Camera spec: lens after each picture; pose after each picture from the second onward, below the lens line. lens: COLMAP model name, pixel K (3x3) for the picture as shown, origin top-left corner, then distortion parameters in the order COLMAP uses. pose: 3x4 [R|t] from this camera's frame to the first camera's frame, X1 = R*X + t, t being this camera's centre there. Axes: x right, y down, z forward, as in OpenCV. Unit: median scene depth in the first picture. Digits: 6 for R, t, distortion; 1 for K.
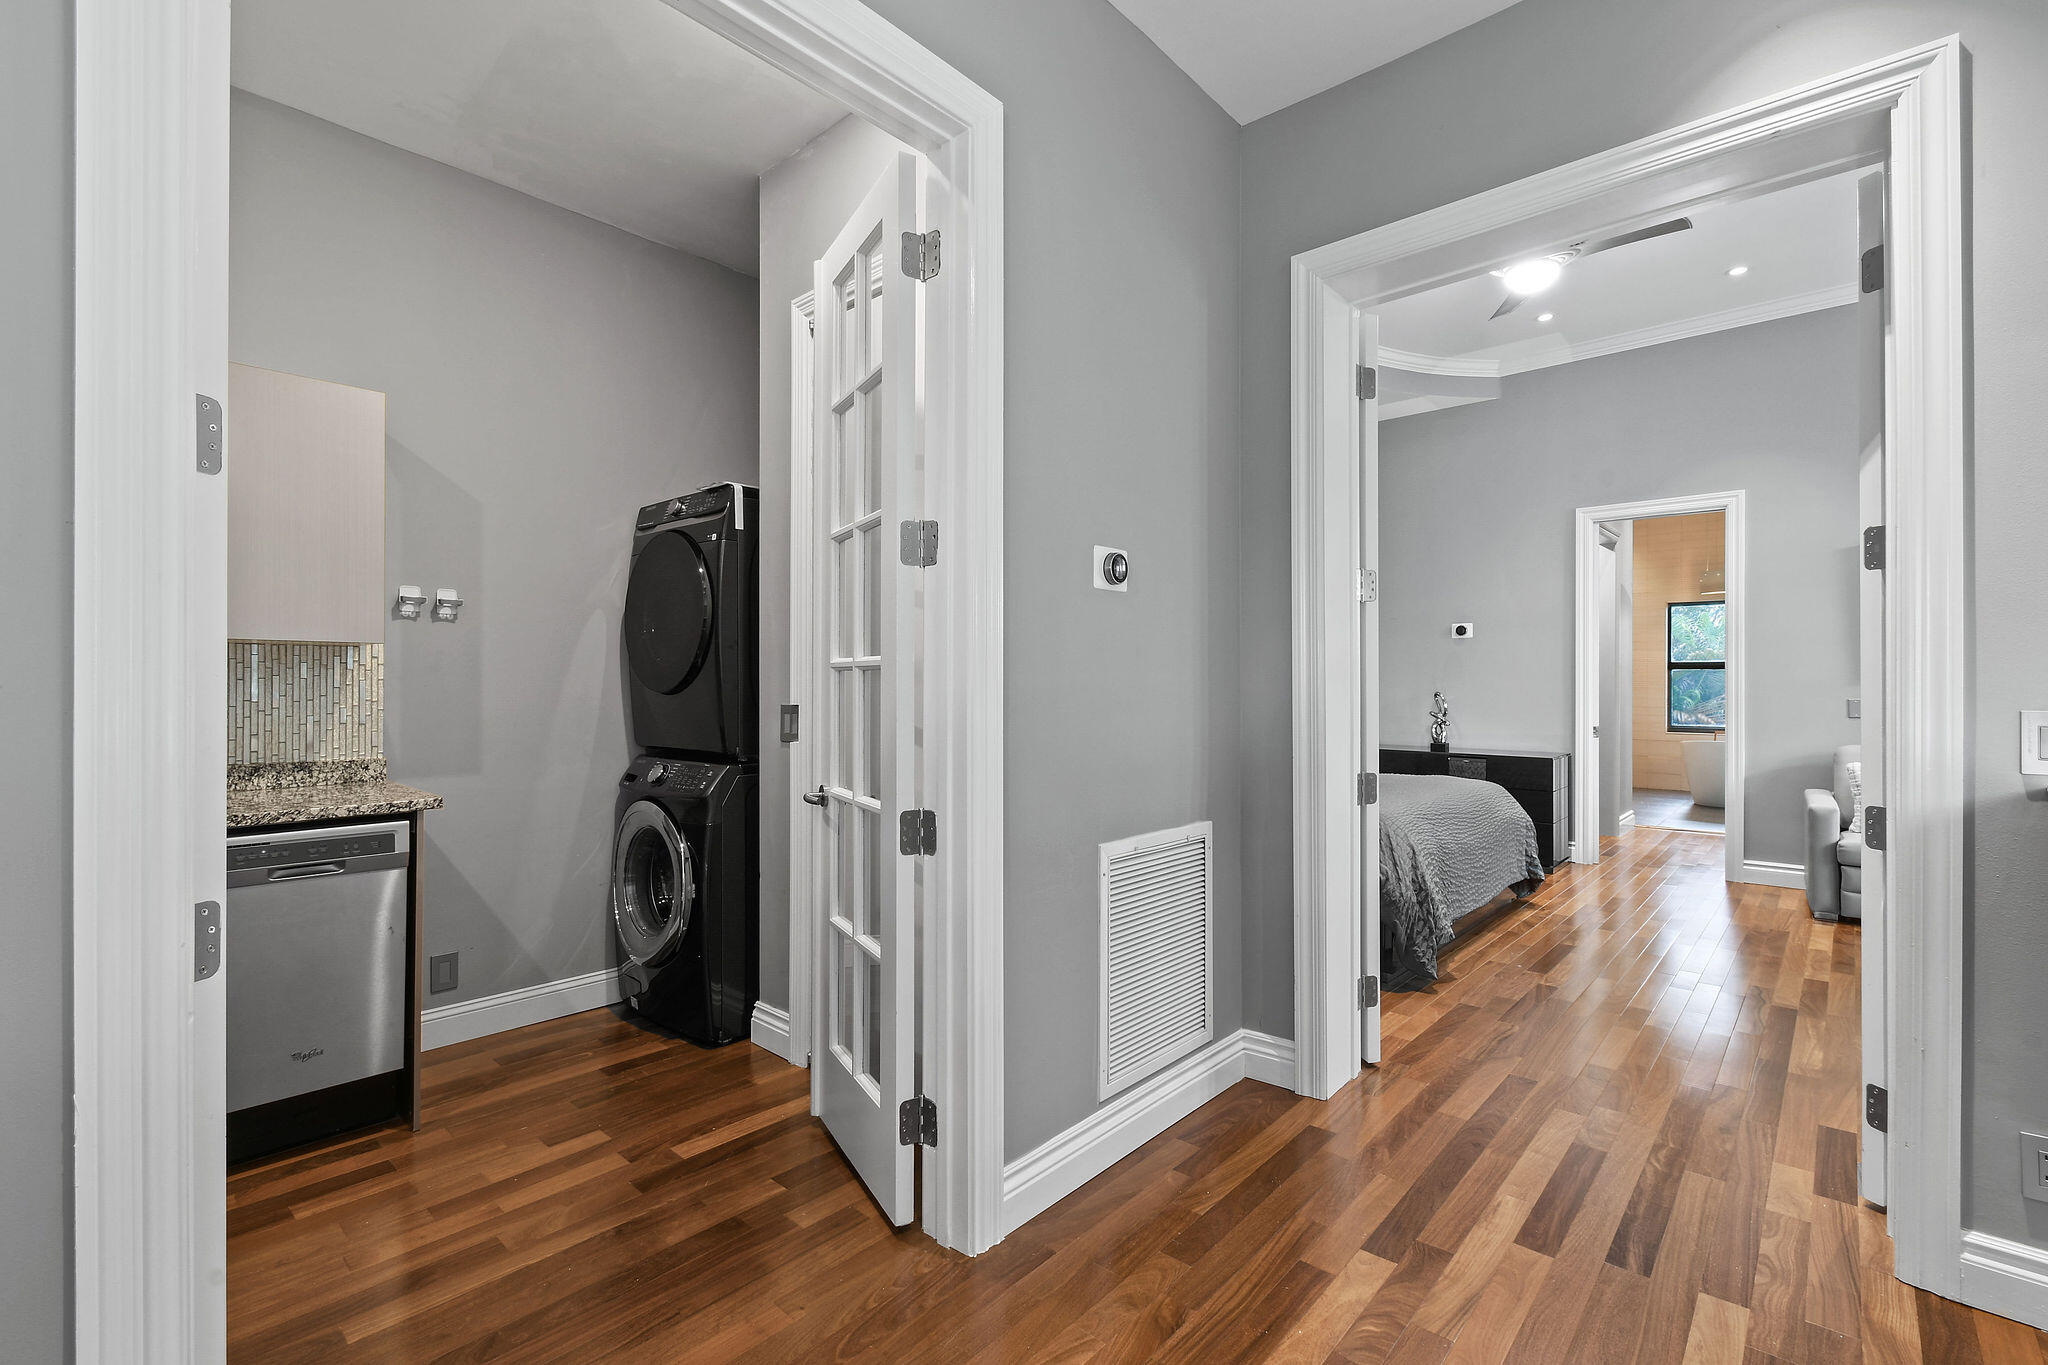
lens RADIAL K [[908.4, 0, 1028.2], [0, 908.4, 681.7], [0, 0, 1]] dist [0.004150, -0.000155]
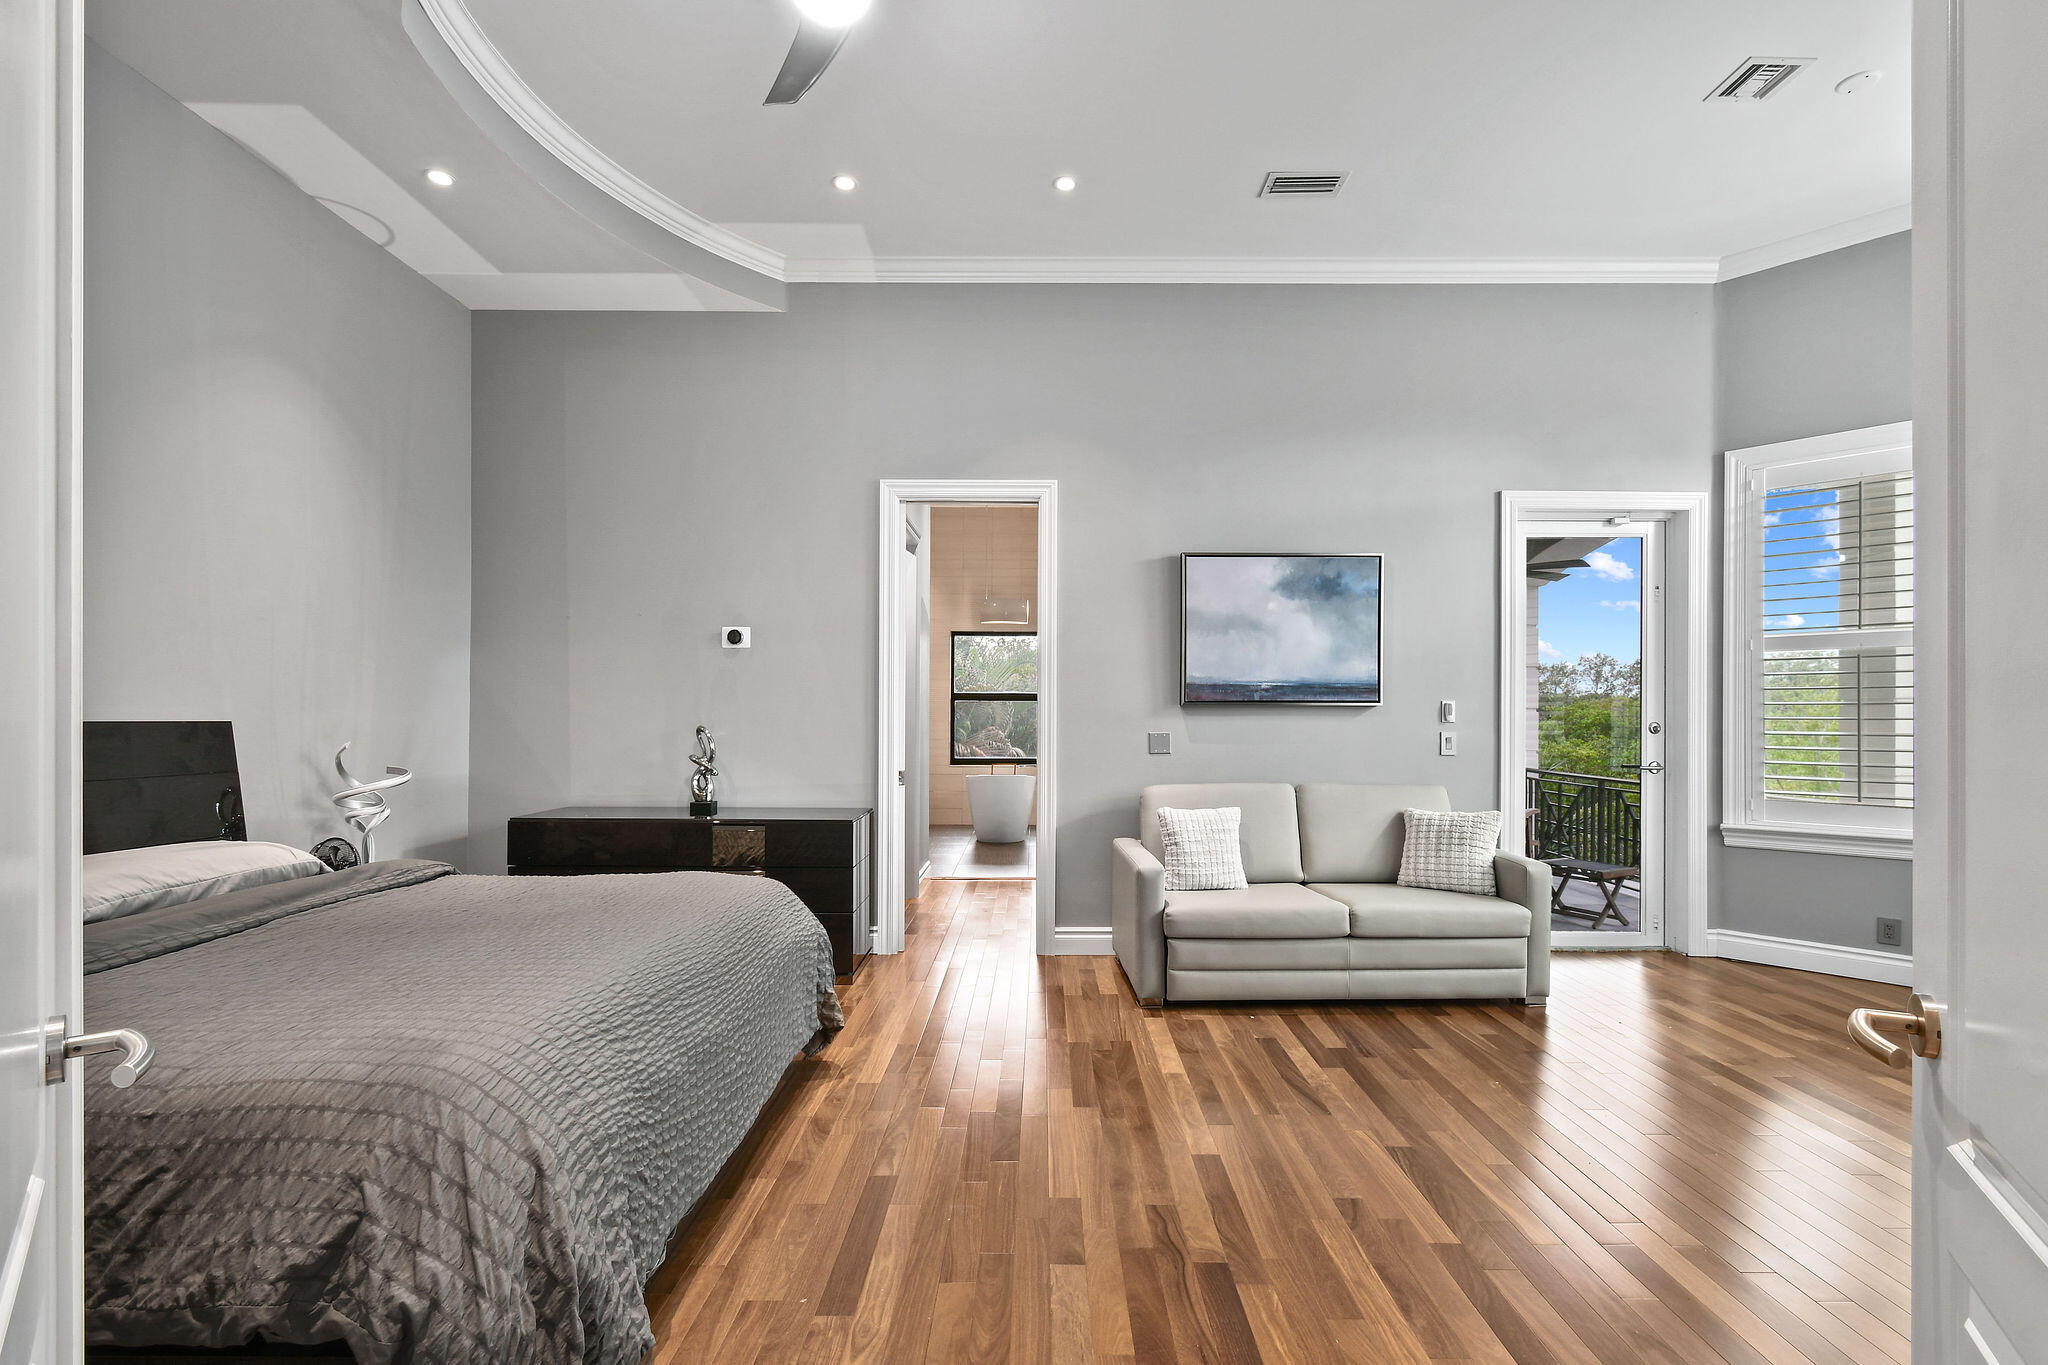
lens RADIAL K [[908.4, 0, 1046.2], [0, 908.4, 716.1], [0, 0, 1]] dist [0.004150, -0.000155]
pose [[0.734418, 0.001831, 0.678695, 0.202927], [-0.003494, 0.999993, 0.001083, 0.002433], [-0.678689, -0.003167, 0.734419, 0.370745]]
